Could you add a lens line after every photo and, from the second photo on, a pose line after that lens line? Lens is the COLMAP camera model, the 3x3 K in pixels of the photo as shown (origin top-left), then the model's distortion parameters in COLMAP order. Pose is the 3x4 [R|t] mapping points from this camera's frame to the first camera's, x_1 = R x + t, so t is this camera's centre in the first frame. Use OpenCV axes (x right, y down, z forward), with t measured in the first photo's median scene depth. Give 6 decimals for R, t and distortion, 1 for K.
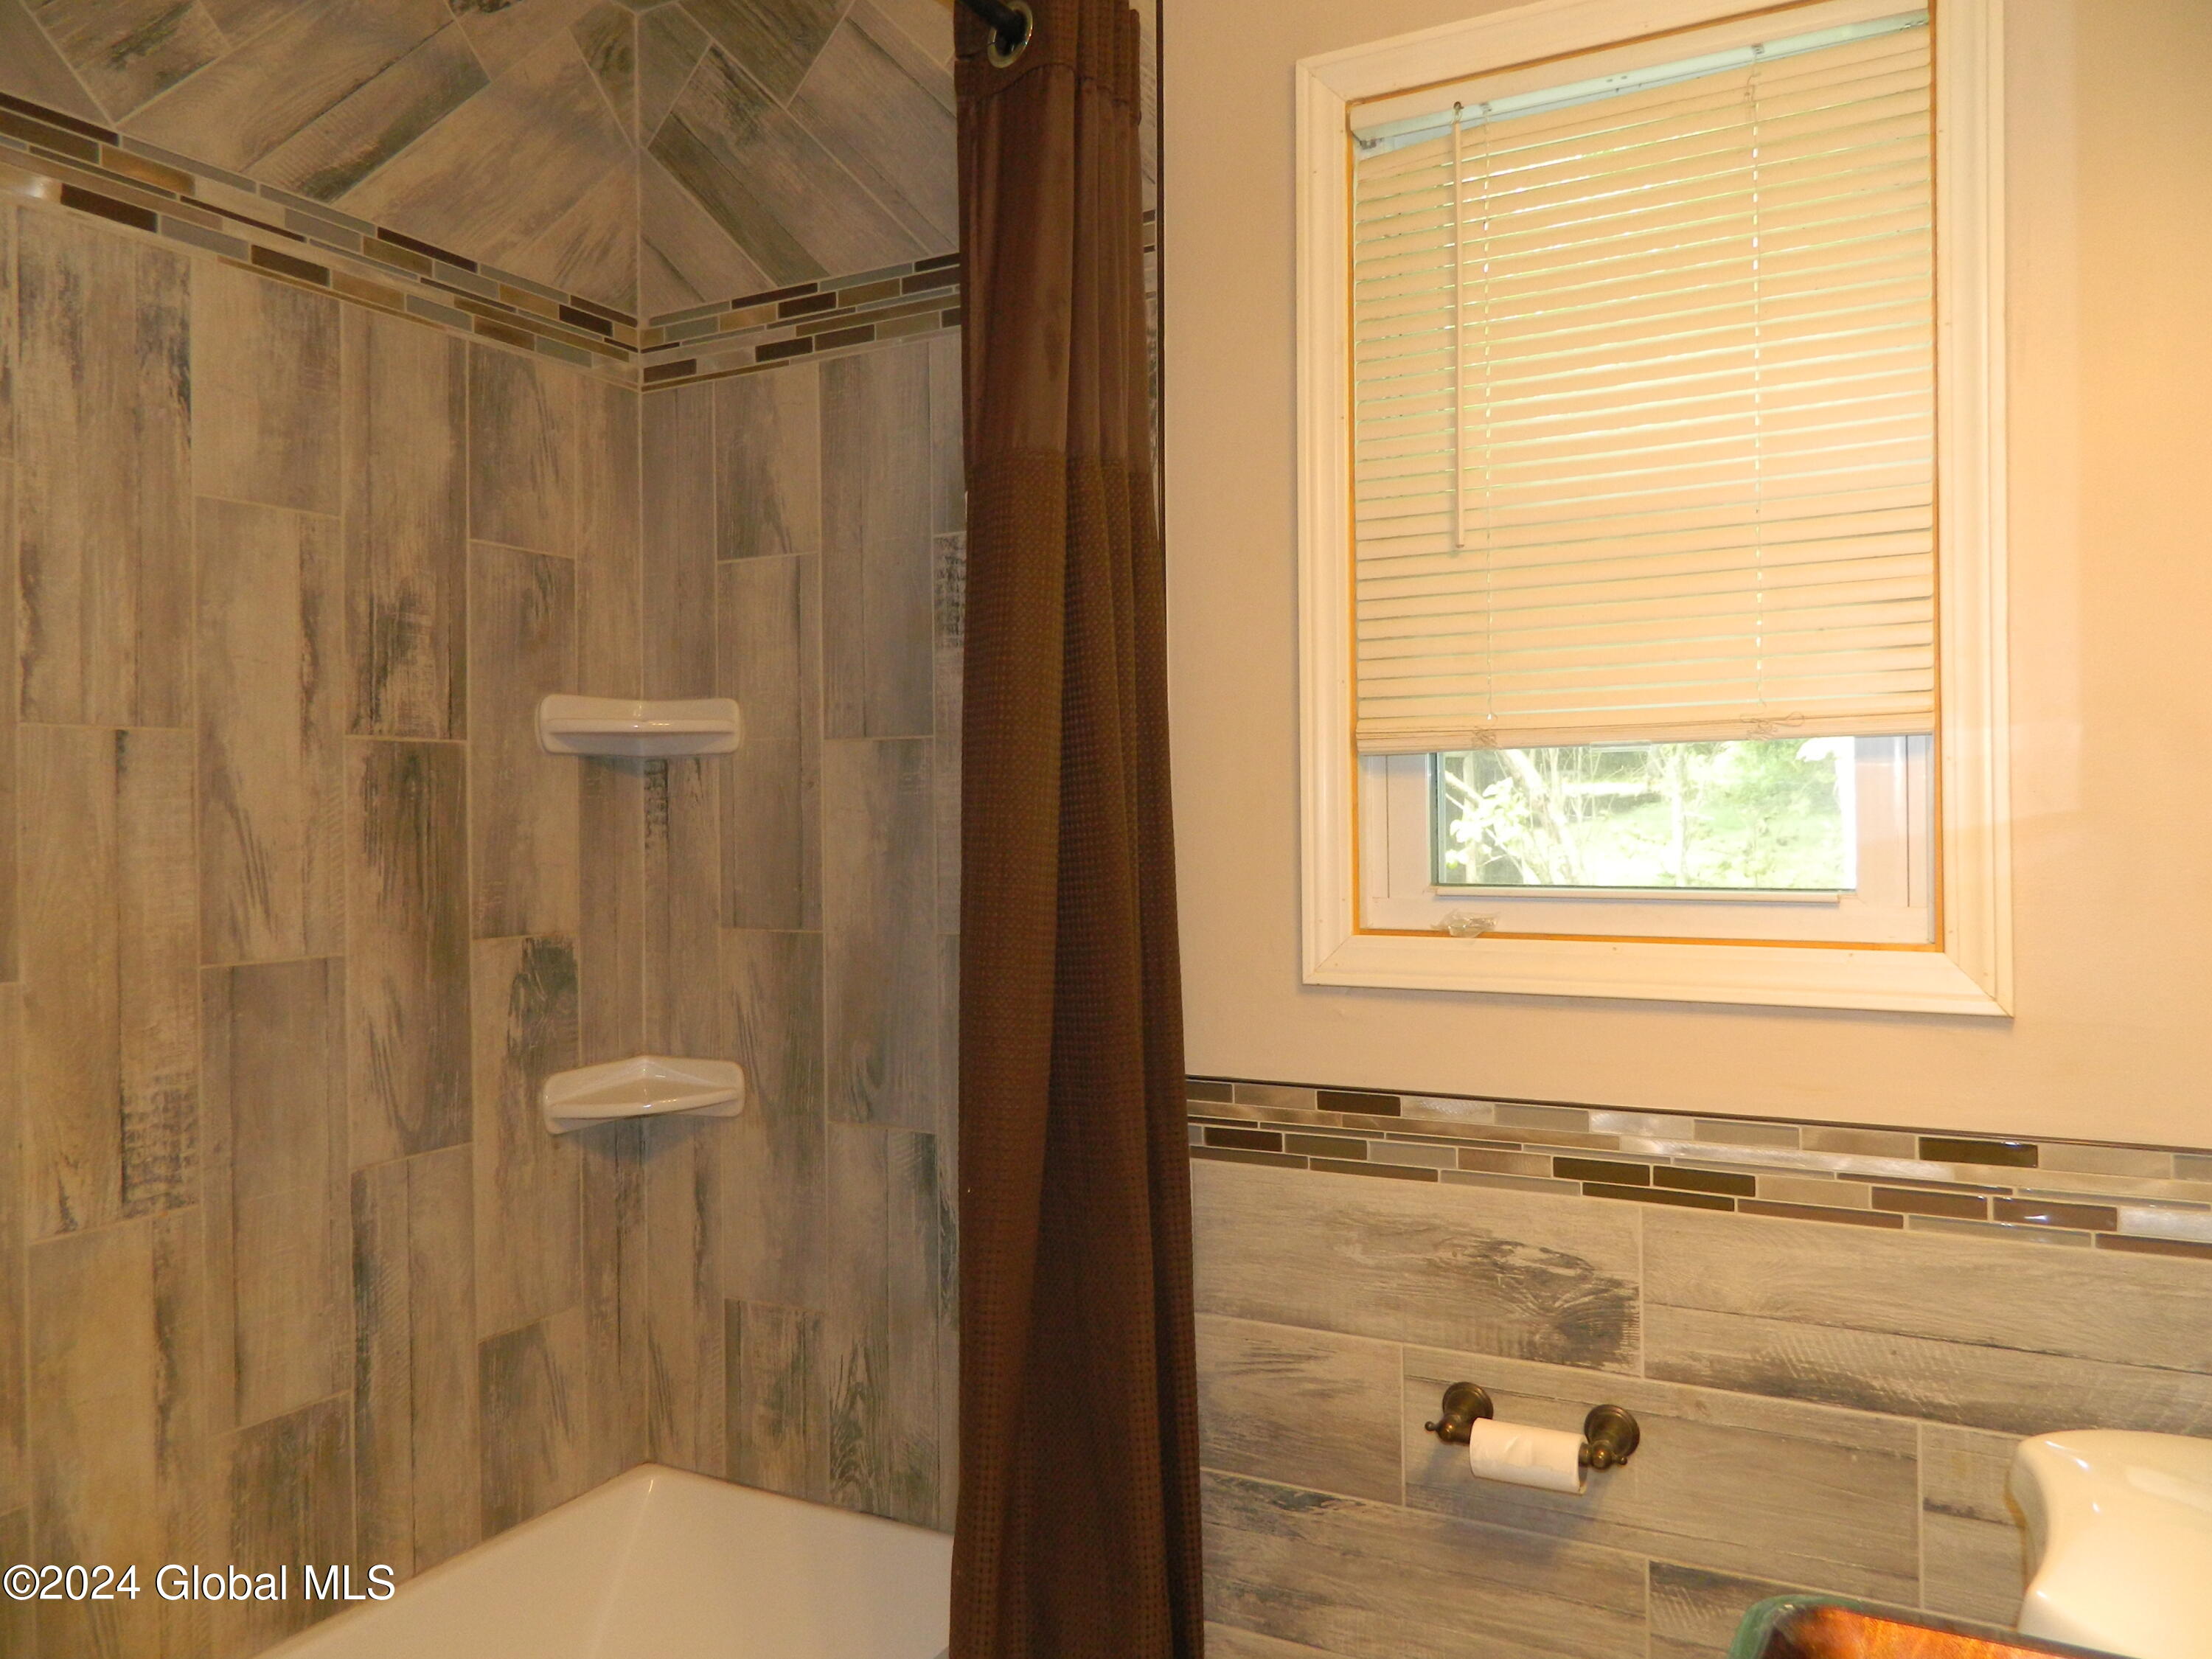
lens RADIAL K [[1634.0, 0, 1087.1], [0, 1634.0, 809.4], [0, 0, 1]] dist [0.007105, -0.010910]
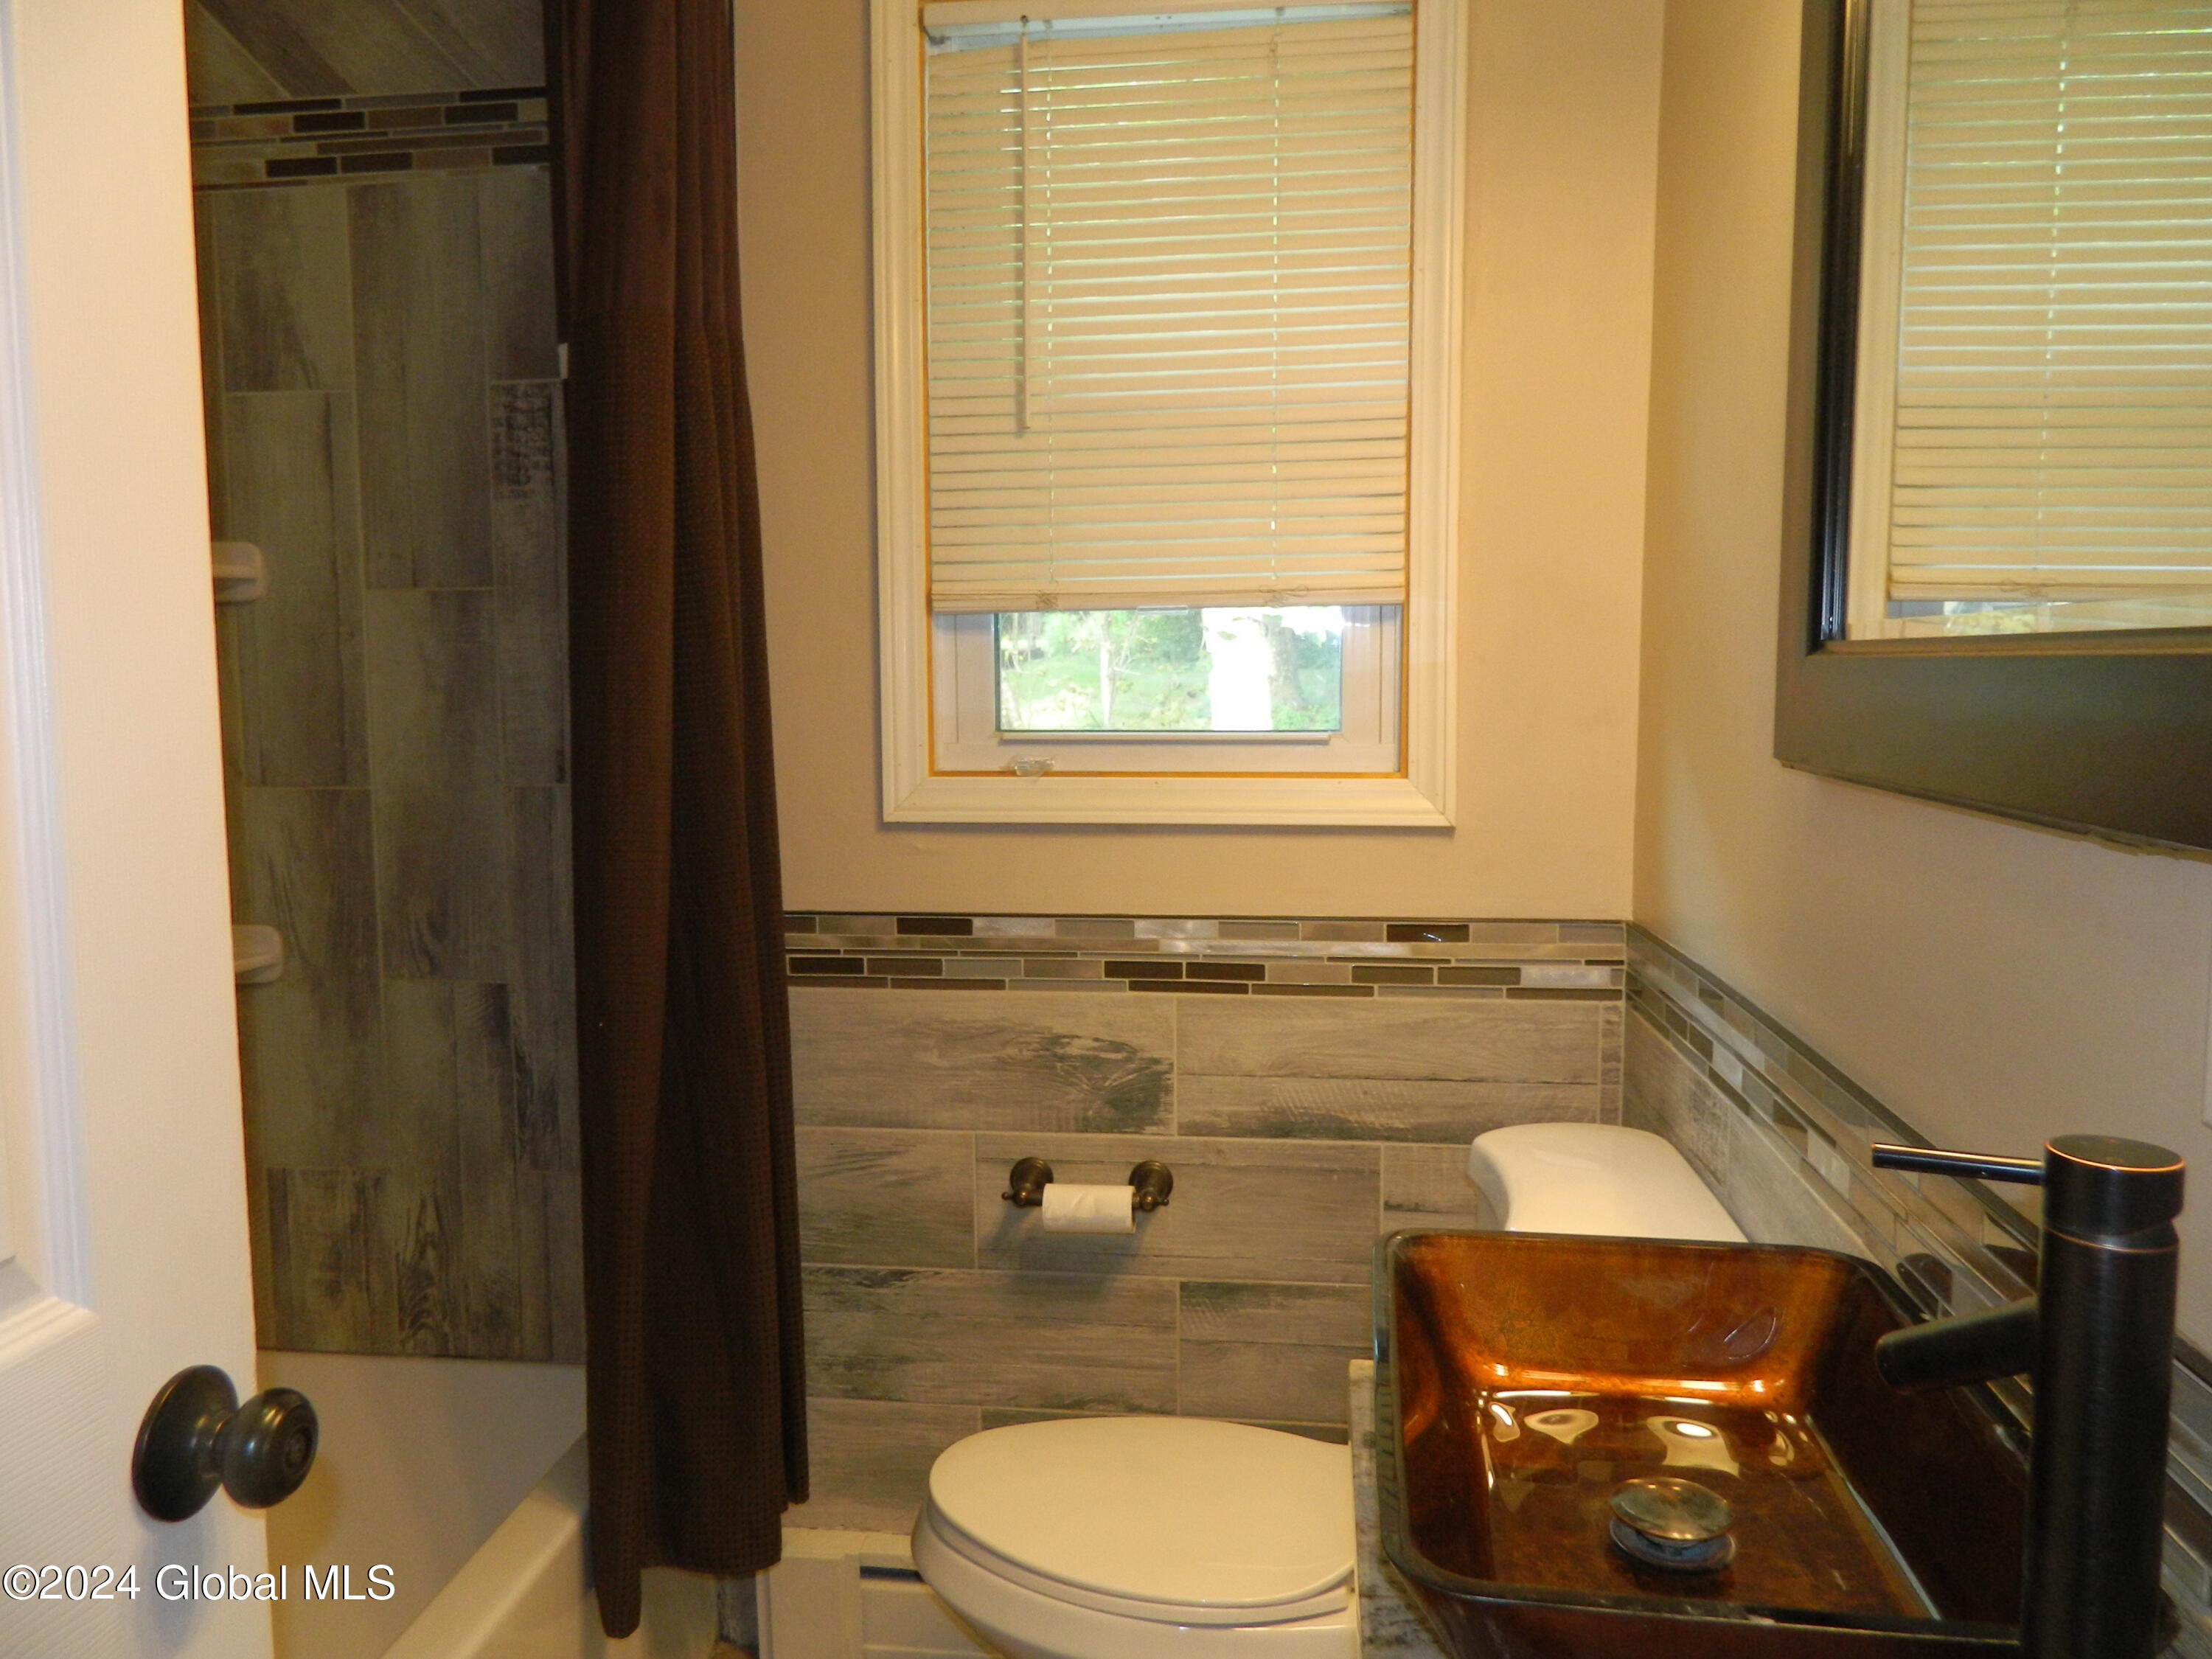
lens RADIAL K [[1634.0, 0, 1090.6], [0, 1634.0, 815.9], [0, 0, 1]] dist [0.007105, -0.010910]
pose [[0.932123, -0.027718, 0.361079, -0.136077], [-0.003873, 0.996247, 0.086474, 0.006601], [-0.362120, -0.082003, 0.928517, -0.074280]]
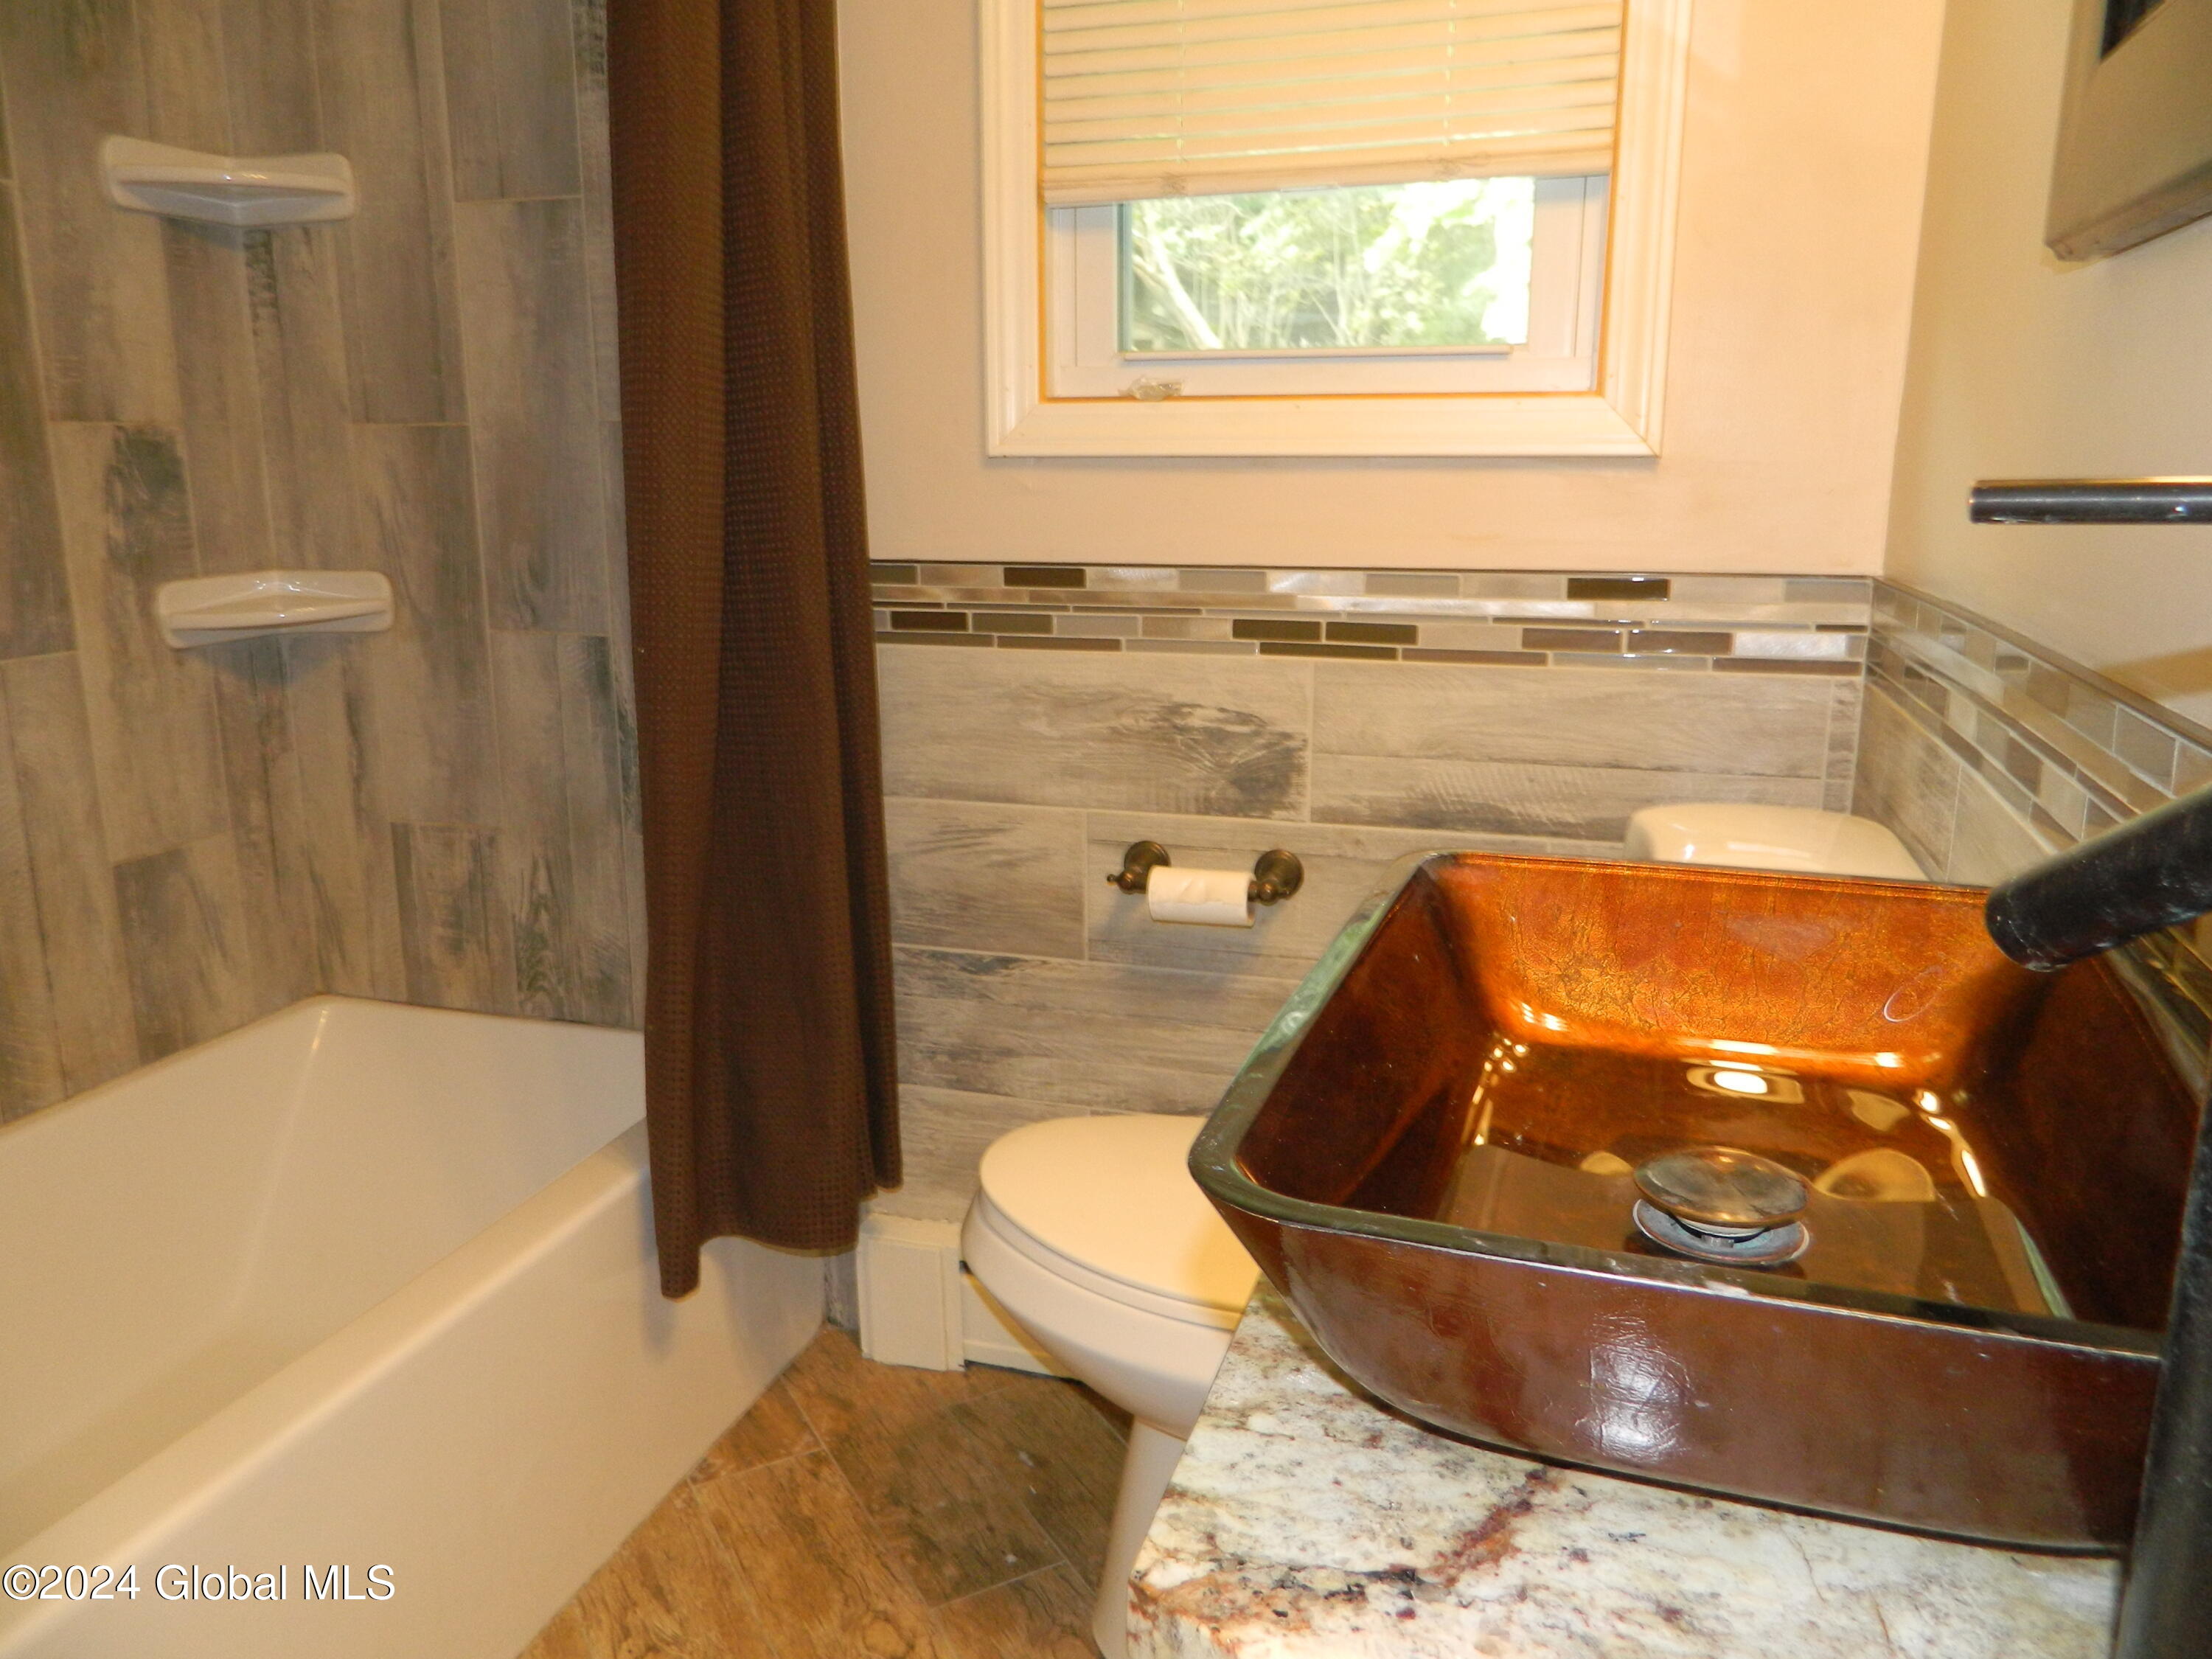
lens RADIAL K [[1634.0, 0, 1091.6], [0, 1634.0, 815.6], [0, 0, 1]] dist [0.007105, -0.010910]
pose [[0.982376, -0.032448, 0.184075, 0.006415], [-0.008130, 0.976466, 0.215519, 0.105766], [-0.186737, -0.213217, 0.958993, 0.010104]]
